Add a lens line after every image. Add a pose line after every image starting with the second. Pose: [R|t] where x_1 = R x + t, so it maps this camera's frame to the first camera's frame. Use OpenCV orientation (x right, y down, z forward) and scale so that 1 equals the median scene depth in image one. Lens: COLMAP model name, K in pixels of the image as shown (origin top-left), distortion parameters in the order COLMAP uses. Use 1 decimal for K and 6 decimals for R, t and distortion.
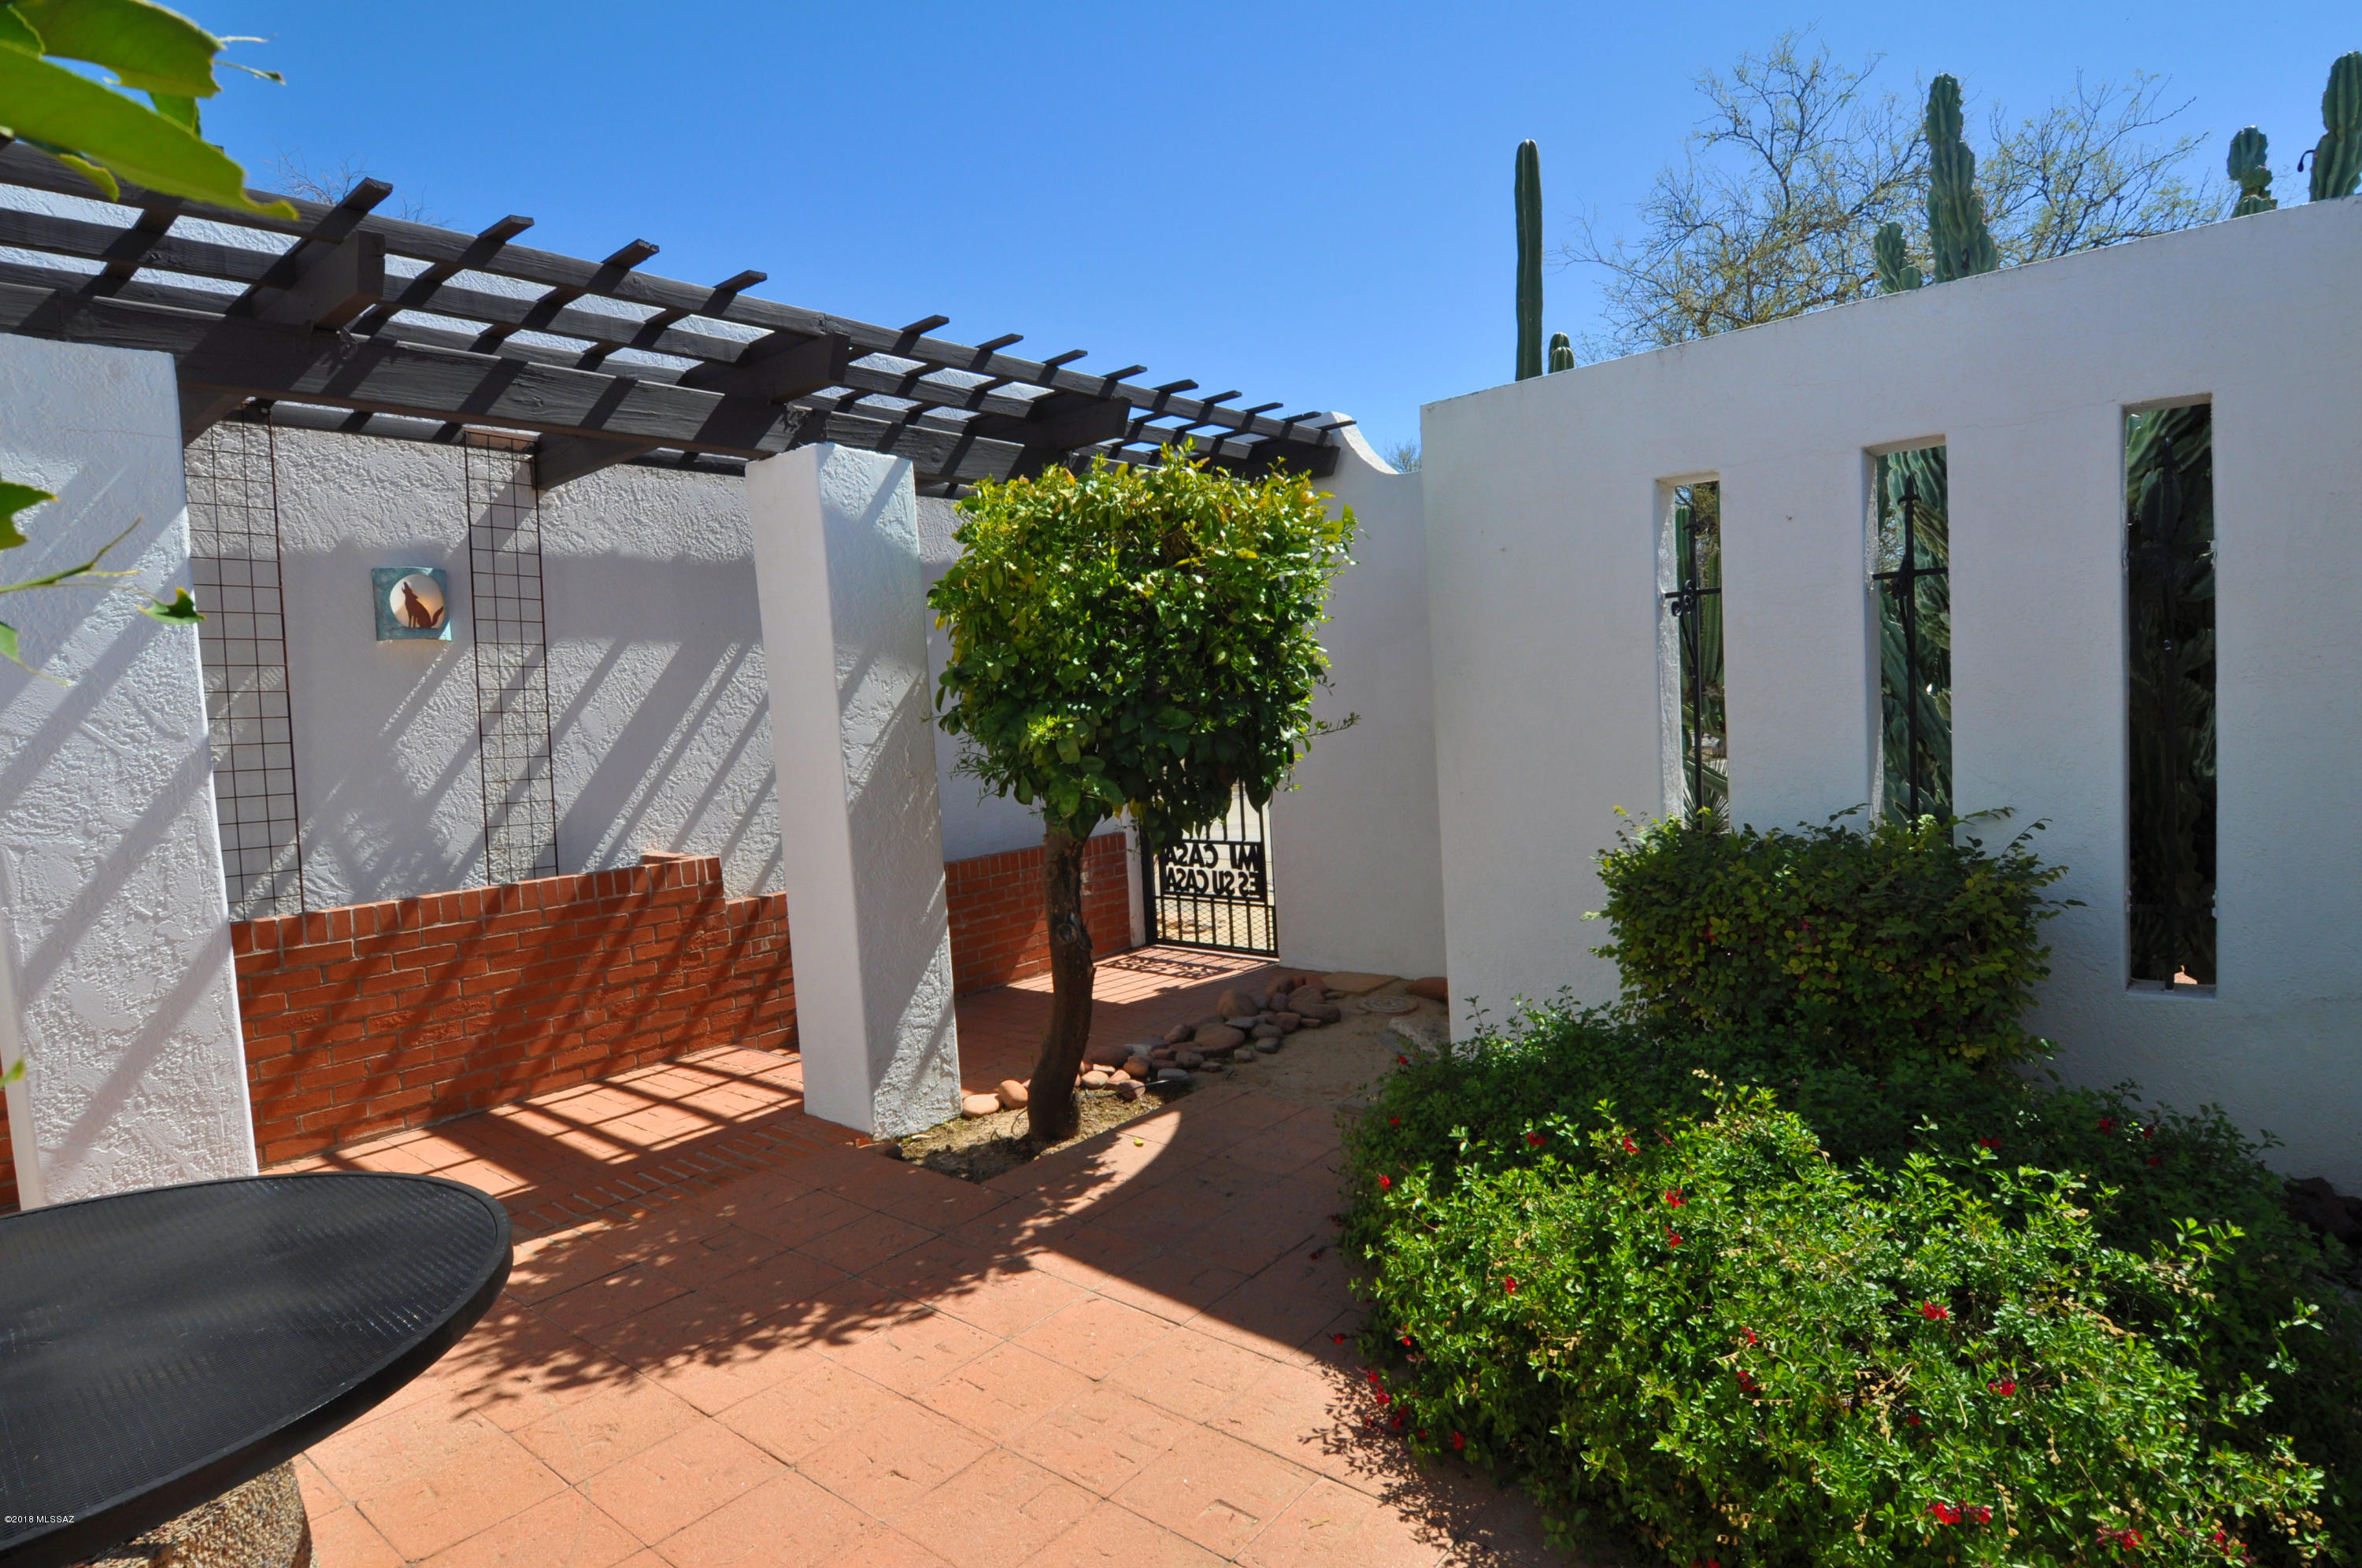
lens RADIAL K [[1213.4, 0, 1192.4], [0, 1213.4, 785.7], [0, 0, 1]] dist [0.053931, -0.058701]
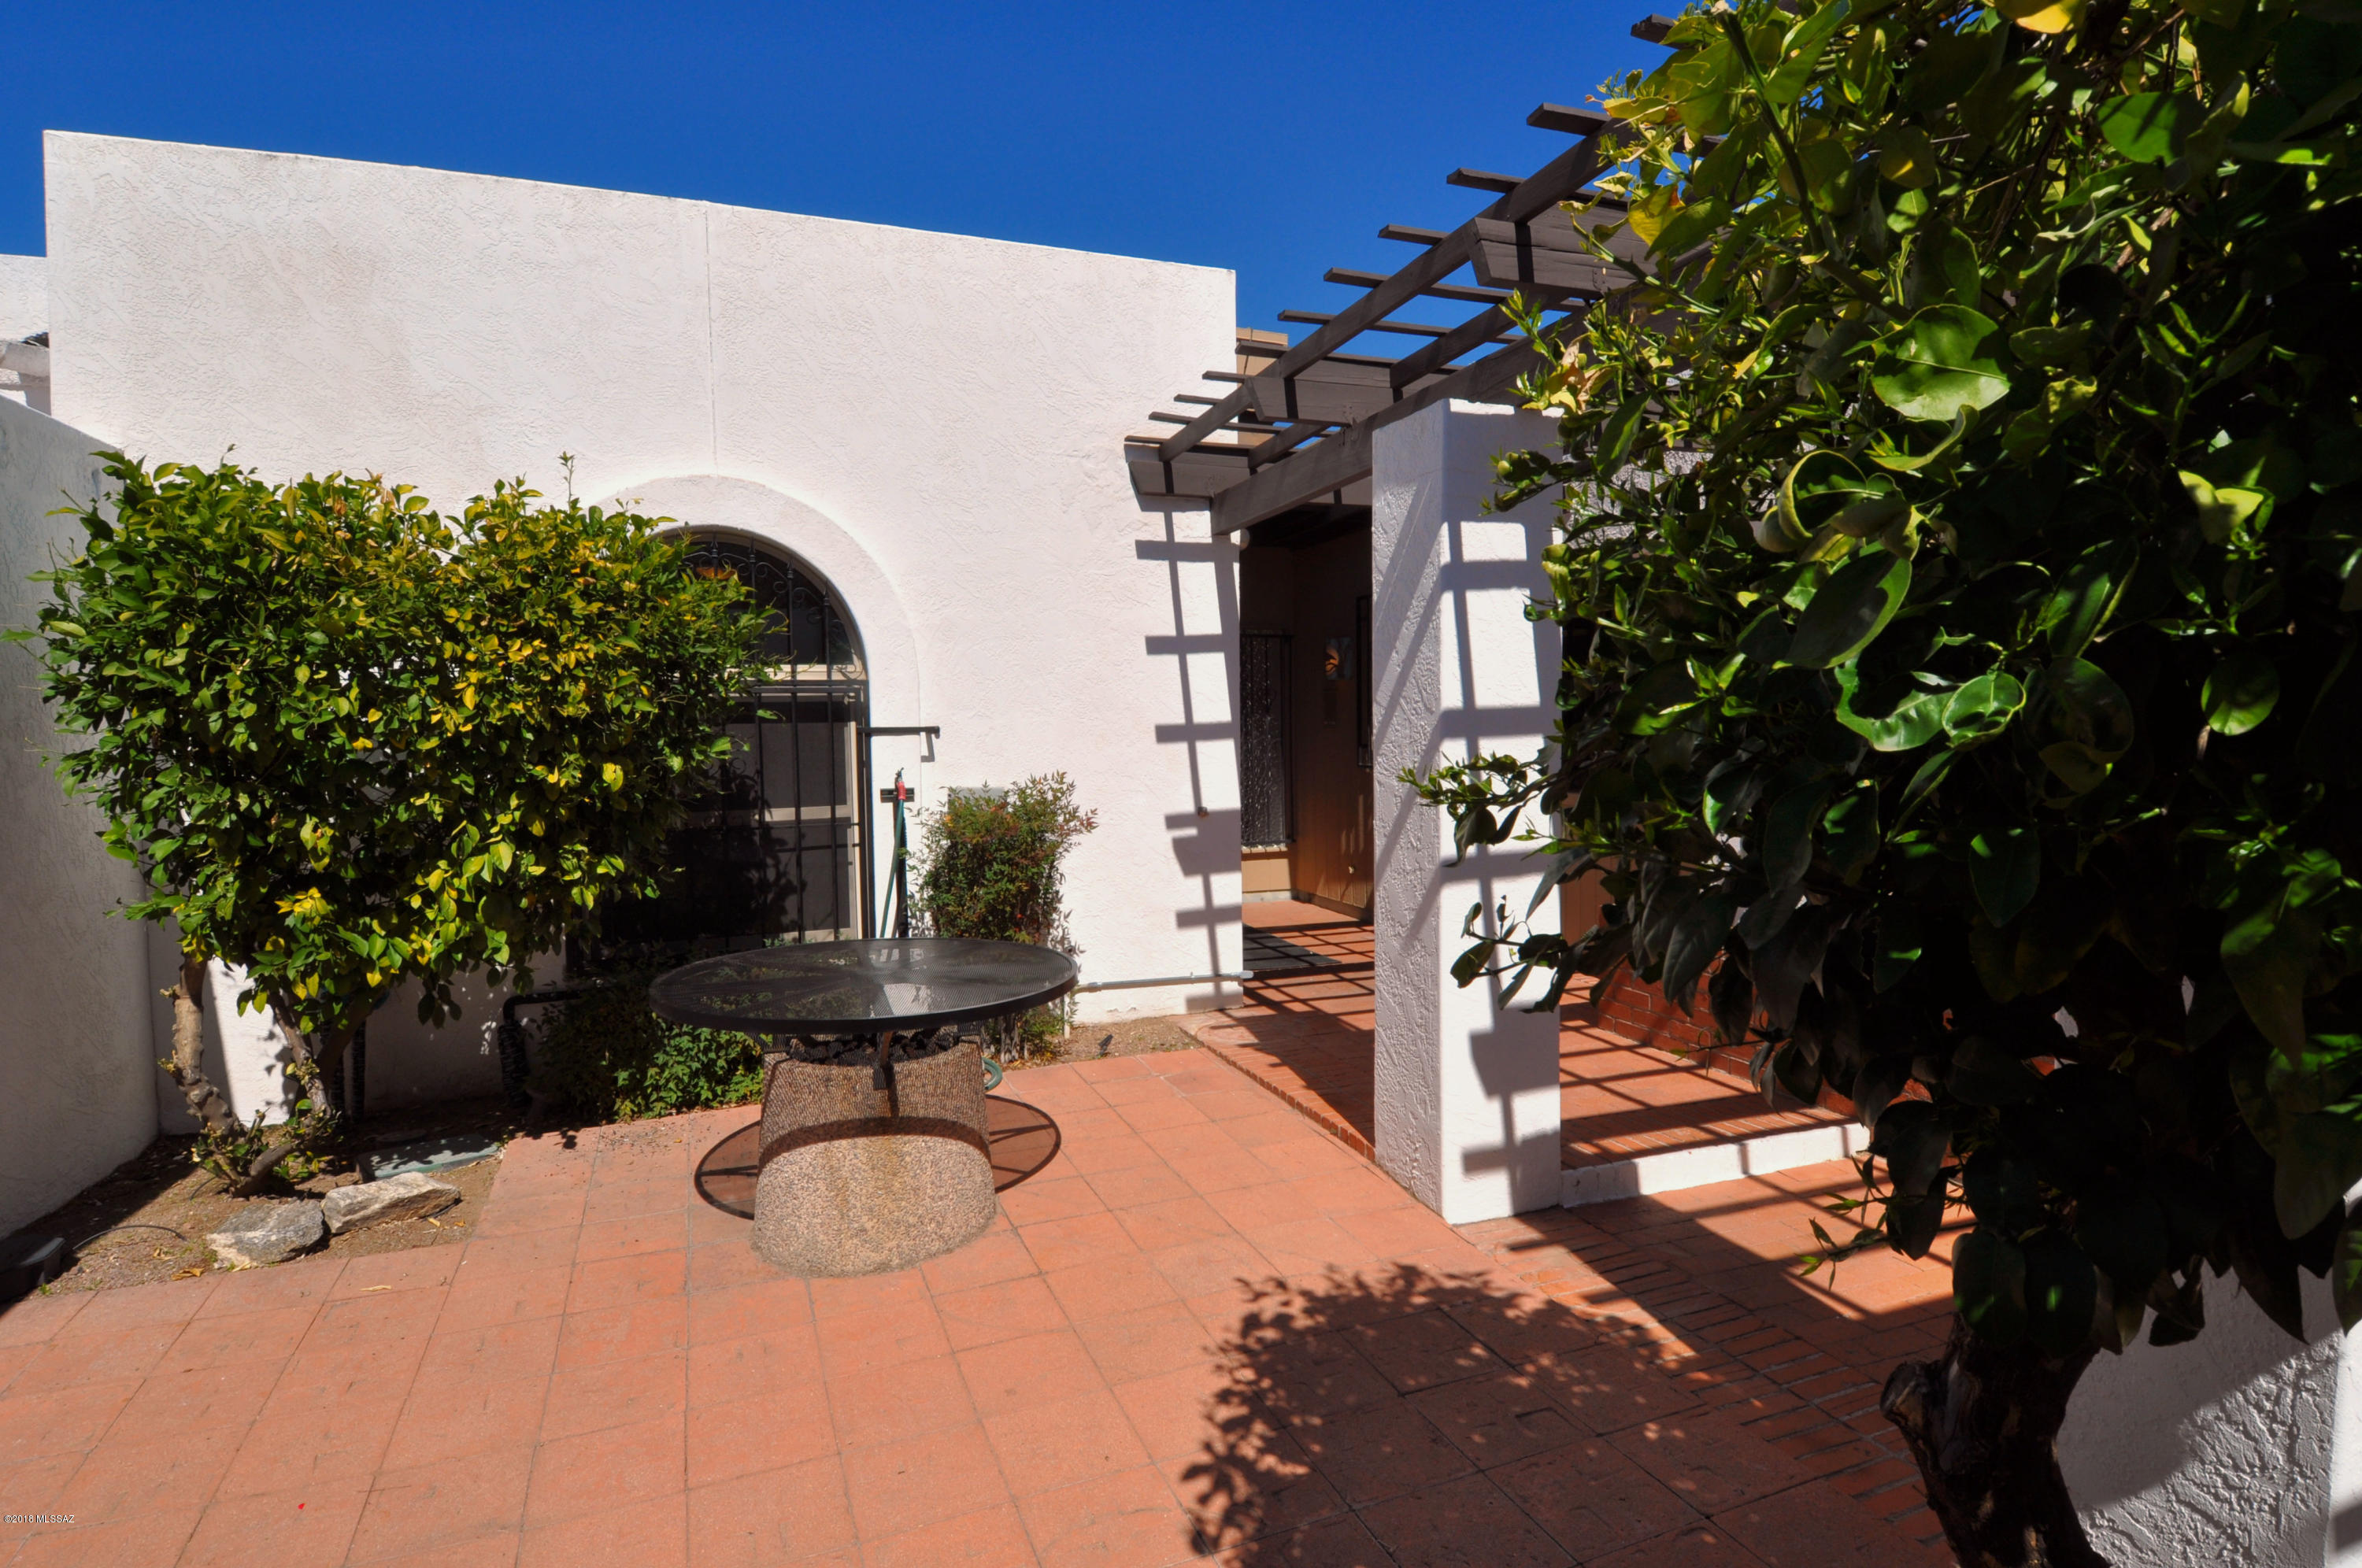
lens RADIAL K [[1213.4, 0, 1192.4], [0, 1213.4, 785.7], [0, 0, 1]] dist [0.053931, -0.058701]
pose [[-0.490151, 0.104834, -0.865310, 0.291275], [-0.020128, 0.991115, 0.131478, -0.090834], [0.871405, 0.081861, -0.483685, 1.024341]]
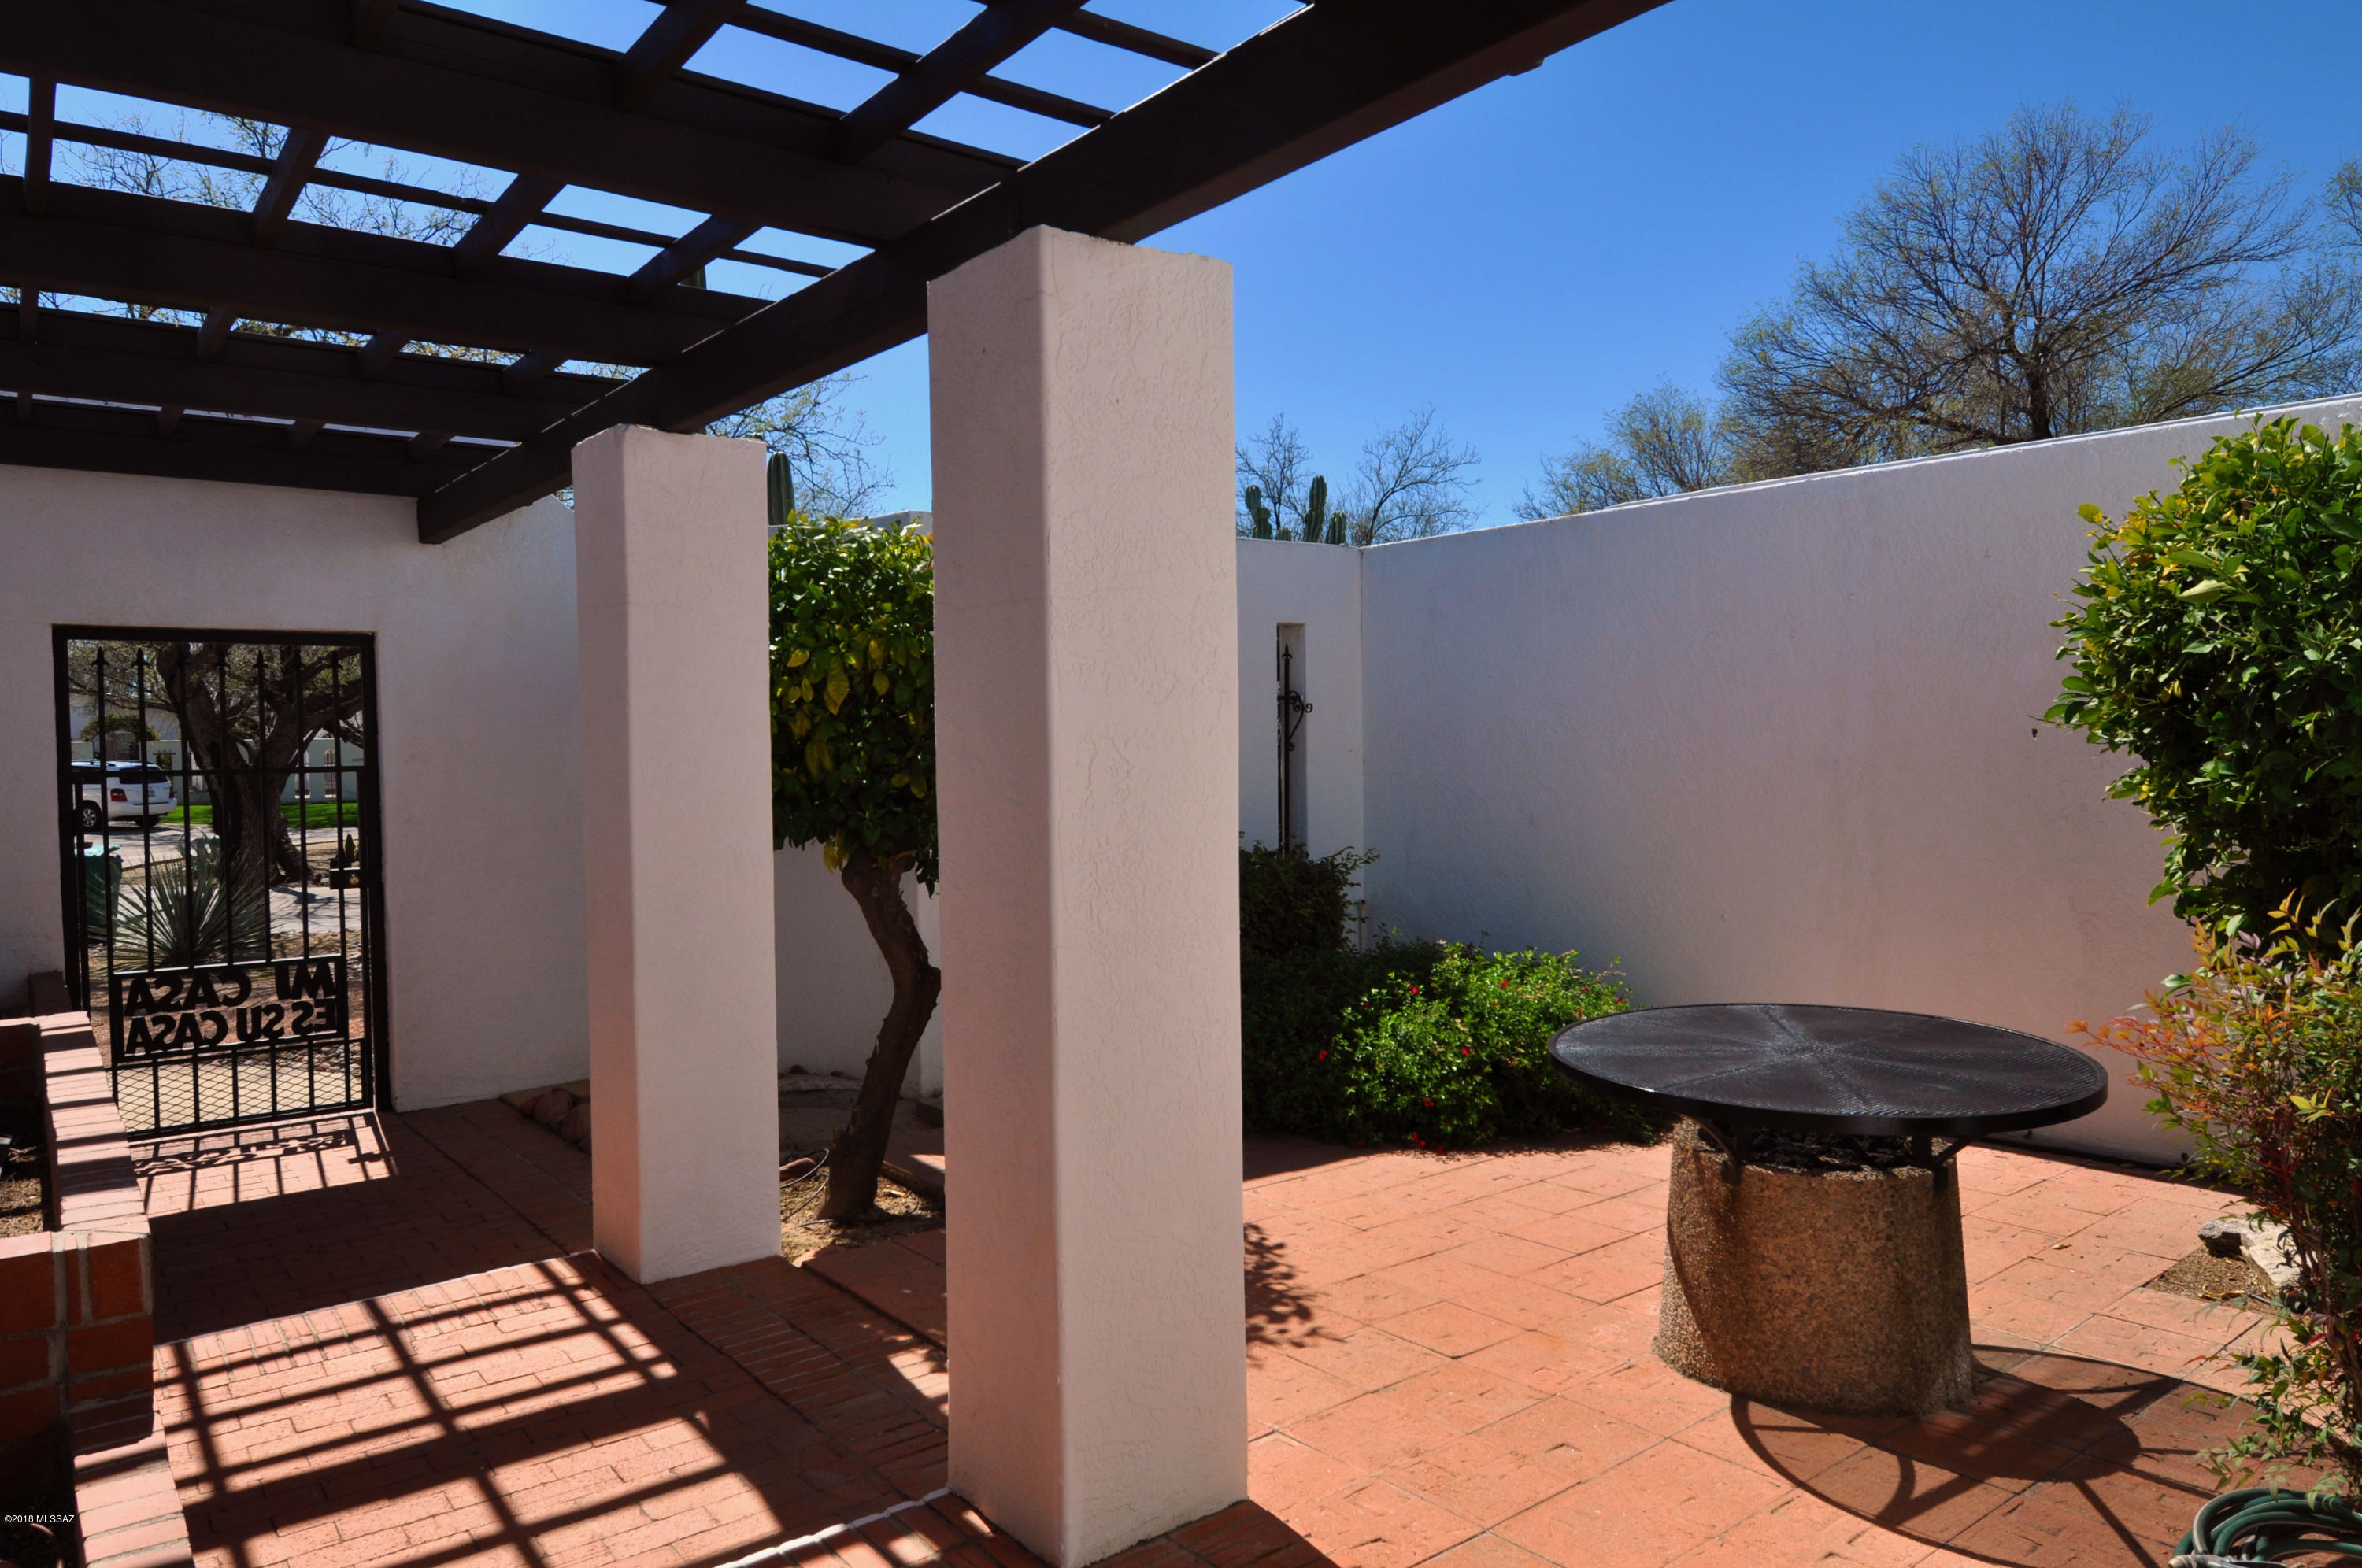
lens RADIAL K [[1532.5, 0, 1181.0], [0, 1532.5, 784.0], [0, 0, 1]] dist [0.049457, -0.049690]
pose [[0.216646, 0.020719, 0.976030, -1.401446], [0.068280, 0.997005, -0.036320, 0.021477], [-0.973860, 0.074511, 0.214582, 0.538510]]
